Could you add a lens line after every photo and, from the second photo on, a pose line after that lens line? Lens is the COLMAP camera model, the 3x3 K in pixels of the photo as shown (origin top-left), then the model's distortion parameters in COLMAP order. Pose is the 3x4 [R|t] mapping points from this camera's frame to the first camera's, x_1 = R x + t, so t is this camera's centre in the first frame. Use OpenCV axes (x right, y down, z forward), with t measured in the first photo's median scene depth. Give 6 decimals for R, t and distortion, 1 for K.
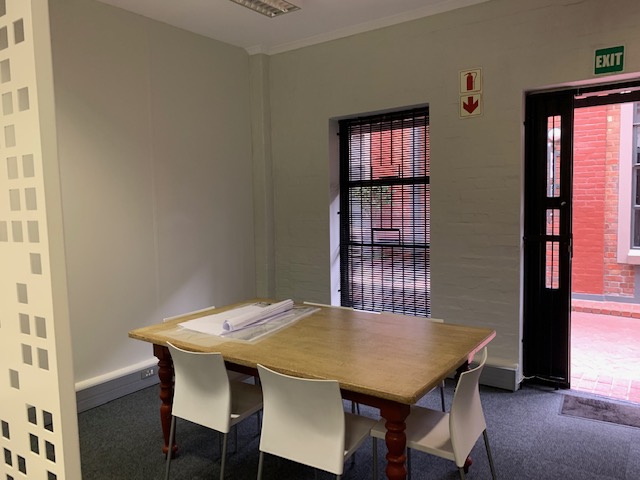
lens RADIAL K [[488.6, 0, 319.3], [0, 488.6, 231.8], [0, 0, 1]] dist [0.011901, -0.008903]
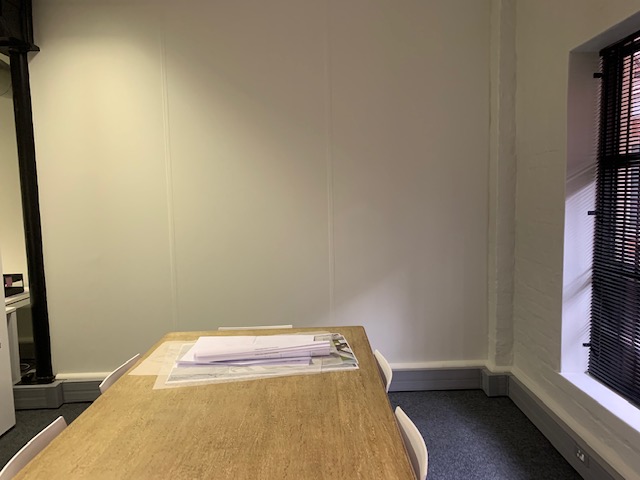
lens RADIAL K [[488.6, 0, 319.3], [0, 488.6, 231.8], [0, 0, 1]] dist [0.011901, -0.008903]
pose [[0.580463, 0.076582, -0.810678, 0.384120], [-0.039063, 0.997040, 0.066217, -0.049560], [0.813349, -0.006768, 0.581736, 0.464514]]
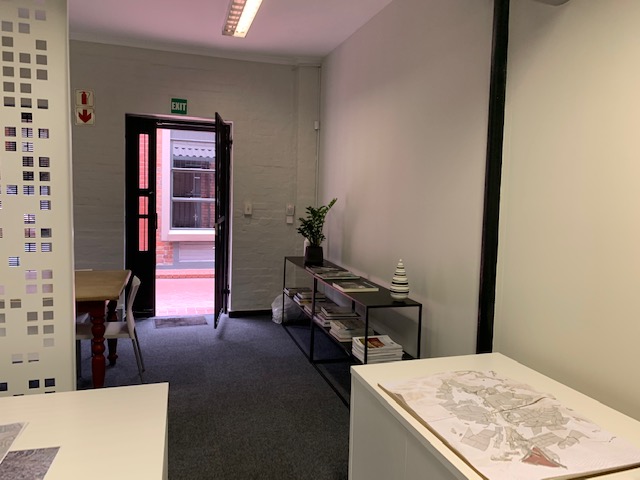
lens RADIAL K [[485.0, 0, 331.2], [0, 485.0, 230.7], [0, 0, 1]] dist [0.061740, -0.068161]
pose [[0.591629, -0.018753, 0.805993, -0.384696], [0.009747, 0.999823, 0.016109, 0.038417], [-0.806152, -0.001674, 0.591706, -0.333731]]
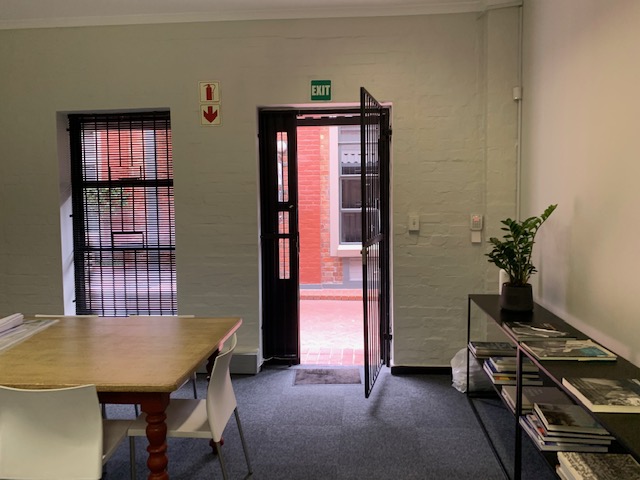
lens RADIAL K [[485.0, 0, 331.2], [0, 485.0, 230.7], [0, 0, 1]] dist [0.061740, -0.068161]
pose [[0.851878, -0.023024, 0.523235, -0.031837], [0.028323, 0.999597, -0.002127, 0.005682], [-0.522974, 0.016632, 0.852186, -0.045347]]
